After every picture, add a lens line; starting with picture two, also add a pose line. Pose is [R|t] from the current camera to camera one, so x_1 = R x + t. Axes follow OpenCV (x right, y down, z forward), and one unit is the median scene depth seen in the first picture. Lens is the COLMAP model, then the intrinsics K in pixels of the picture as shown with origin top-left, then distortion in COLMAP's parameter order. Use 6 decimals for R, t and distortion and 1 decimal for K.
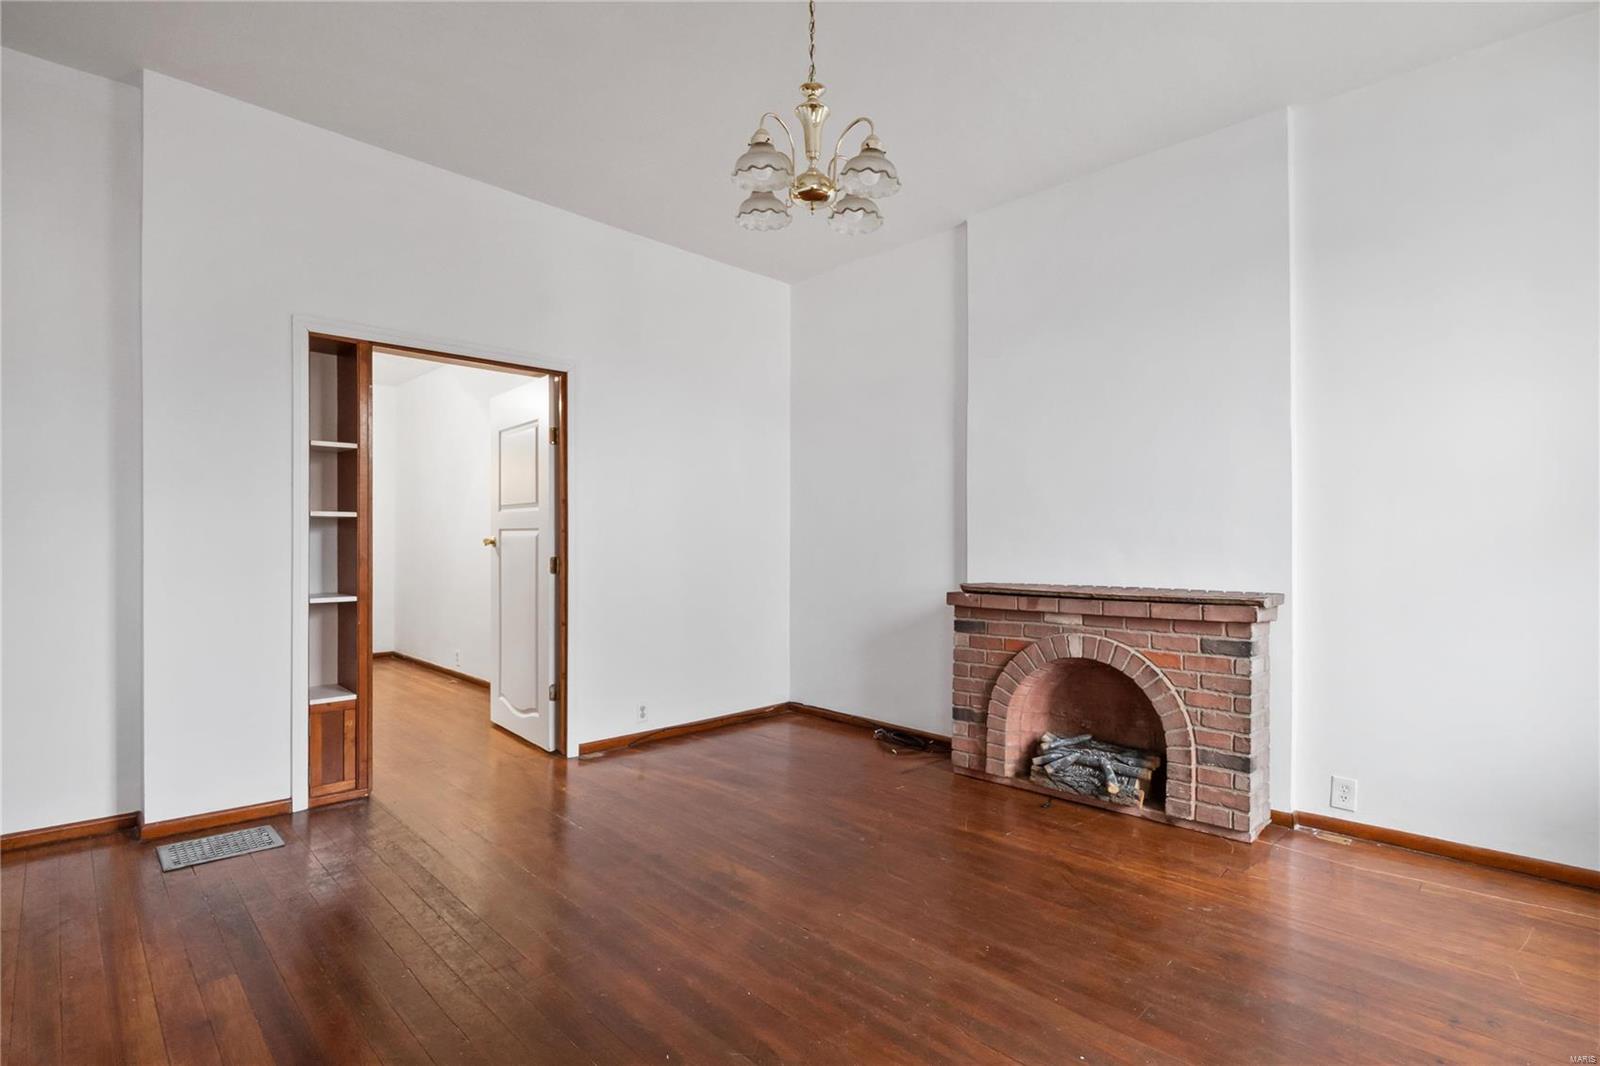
lens RADIAL K [[833.0, 0, 826.6], [0, 833.0, 539.0], [0, 0, 1]] dist [-0.007904, -0.007072]
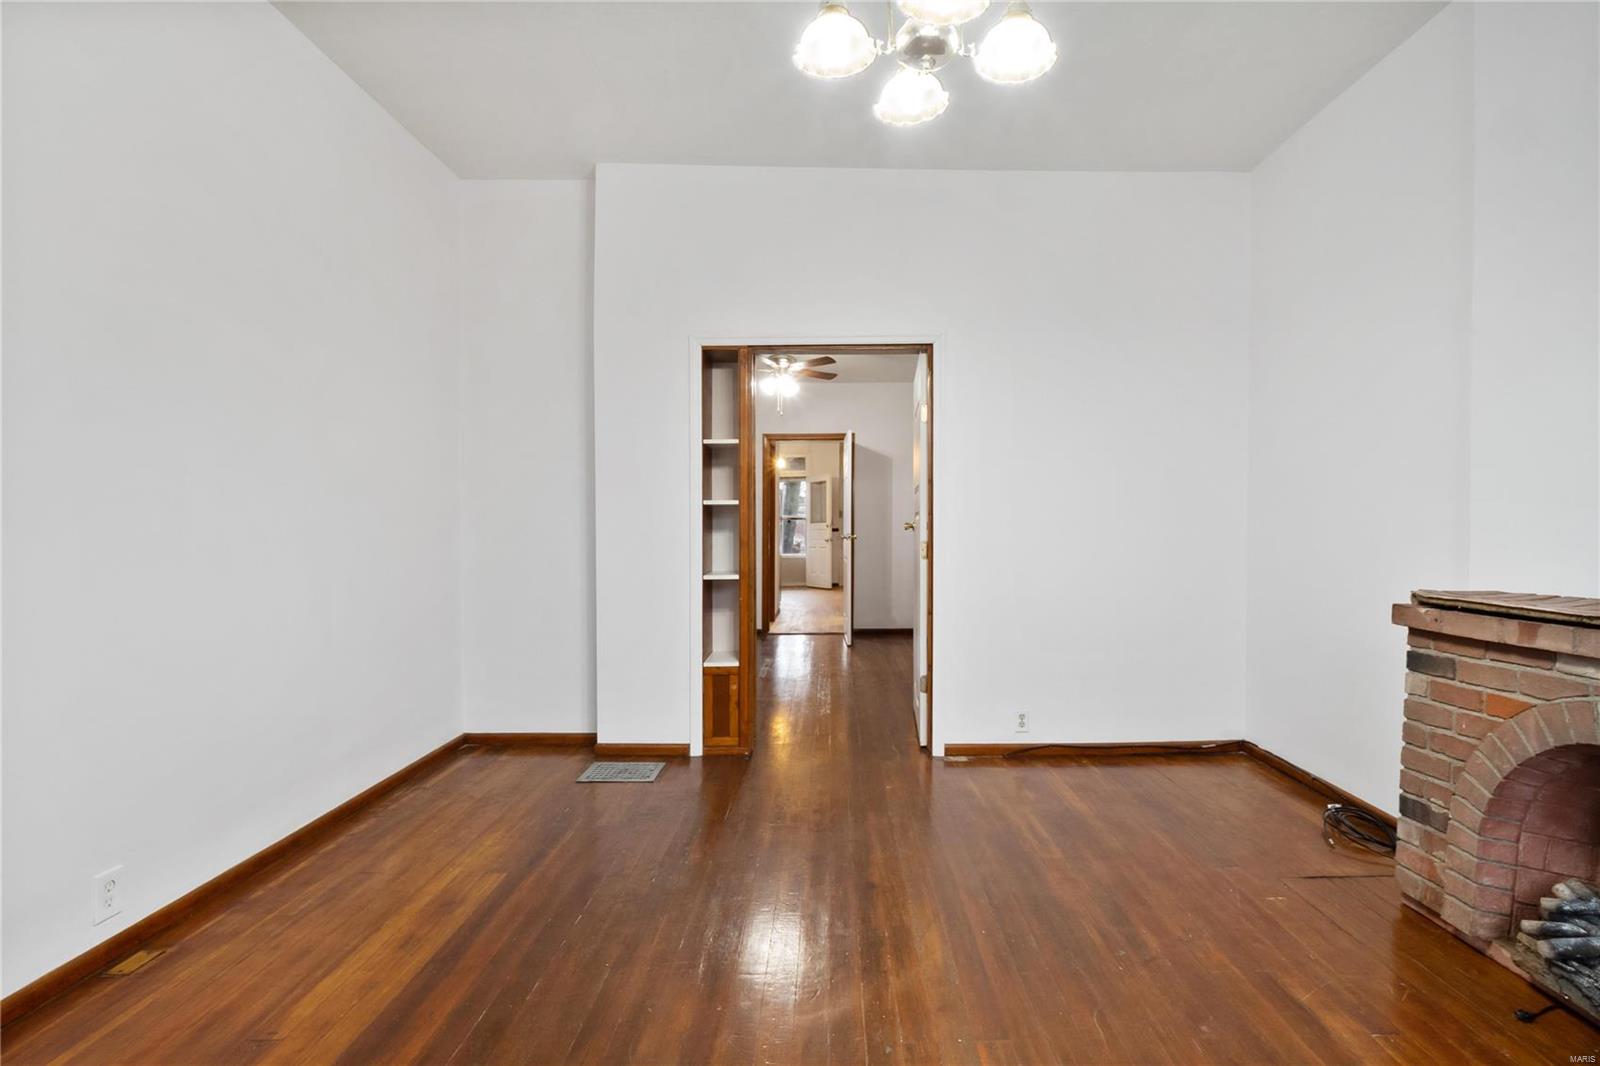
lens RADIAL K [[833.0, 0, 813.5], [0, 833.0, 533.9], [0, 0, 1]] dist [-0.007904, -0.007072]
pose [[0.685277, 0.000197, -0.728283, 0.310344], [0.006532, 0.999958, 0.006417, 0.006743], [0.728253, -0.009155, 0.685247, 0.292421]]
